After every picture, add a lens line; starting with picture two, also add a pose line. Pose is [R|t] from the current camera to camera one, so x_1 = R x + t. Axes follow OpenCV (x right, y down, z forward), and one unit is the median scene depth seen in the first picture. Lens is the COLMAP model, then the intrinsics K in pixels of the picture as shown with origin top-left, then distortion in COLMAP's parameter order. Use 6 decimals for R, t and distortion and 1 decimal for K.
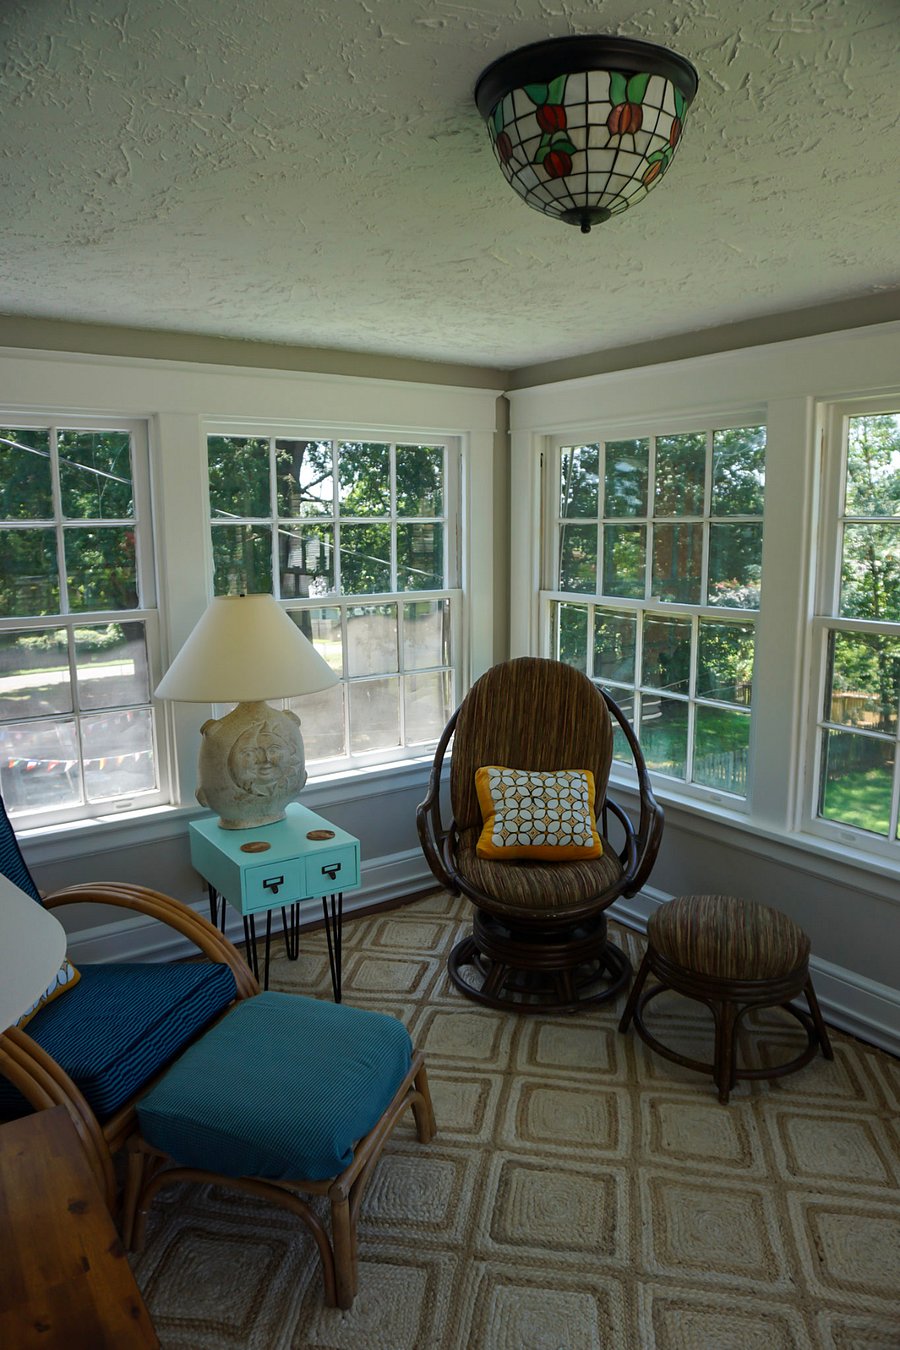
lens RADIAL K [[914.8, 0, 449.9], [0, 914.8, 670.6], [0, 0, 1]] dist [-0.040542, 0.035523]
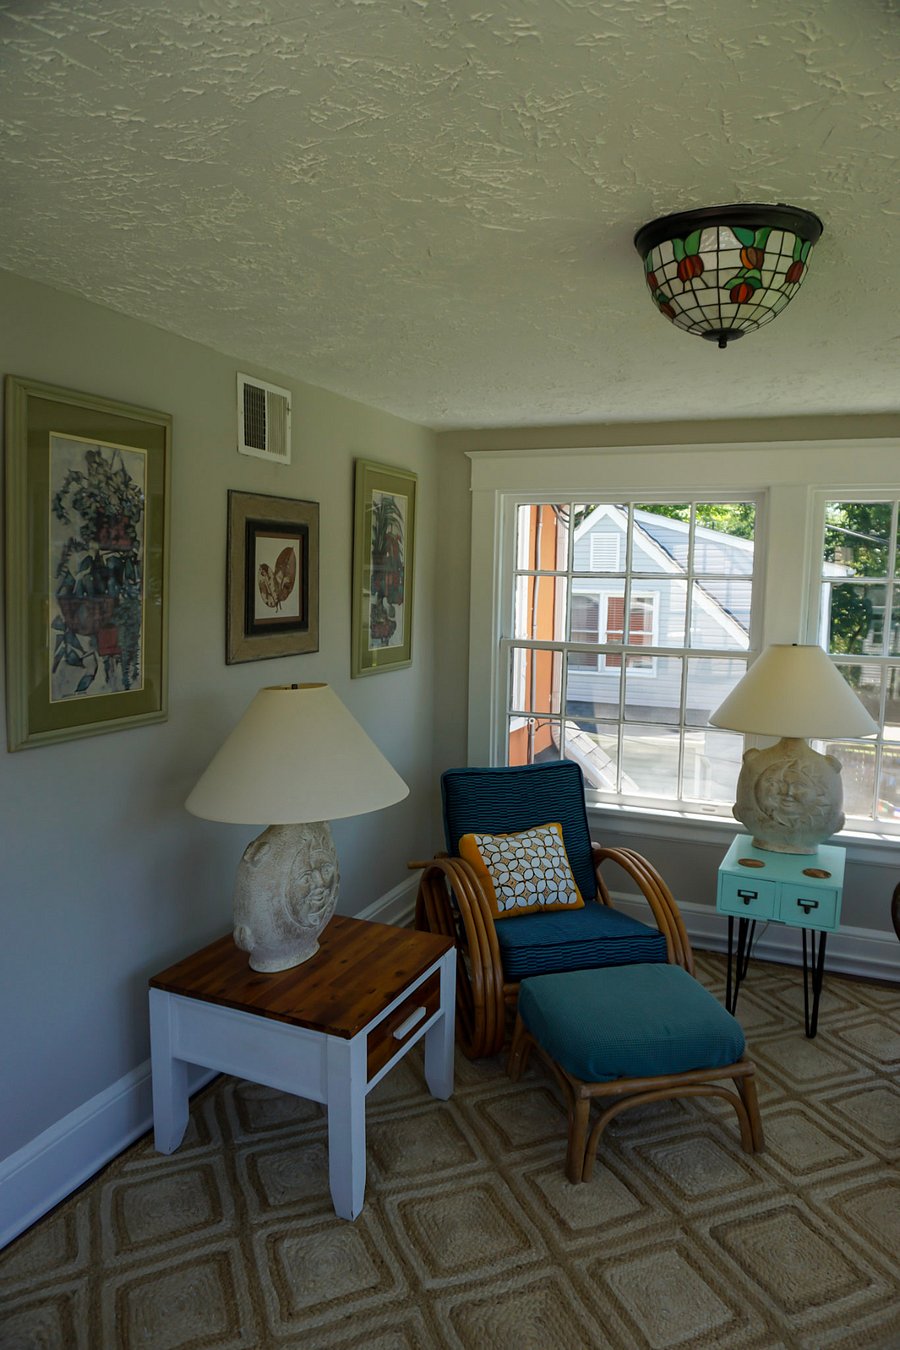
lens RADIAL K [[914.8, 0, 448.5], [0, 914.8, 675.2], [0, 0, 1]] dist [-0.040542, 0.035523]
pose [[0.521636, 0.112772, -0.845682, 0.625669], [-0.154564, 0.987315, 0.036320, -0.024996], [0.839051, 0.111766, 0.532449, 0.061215]]
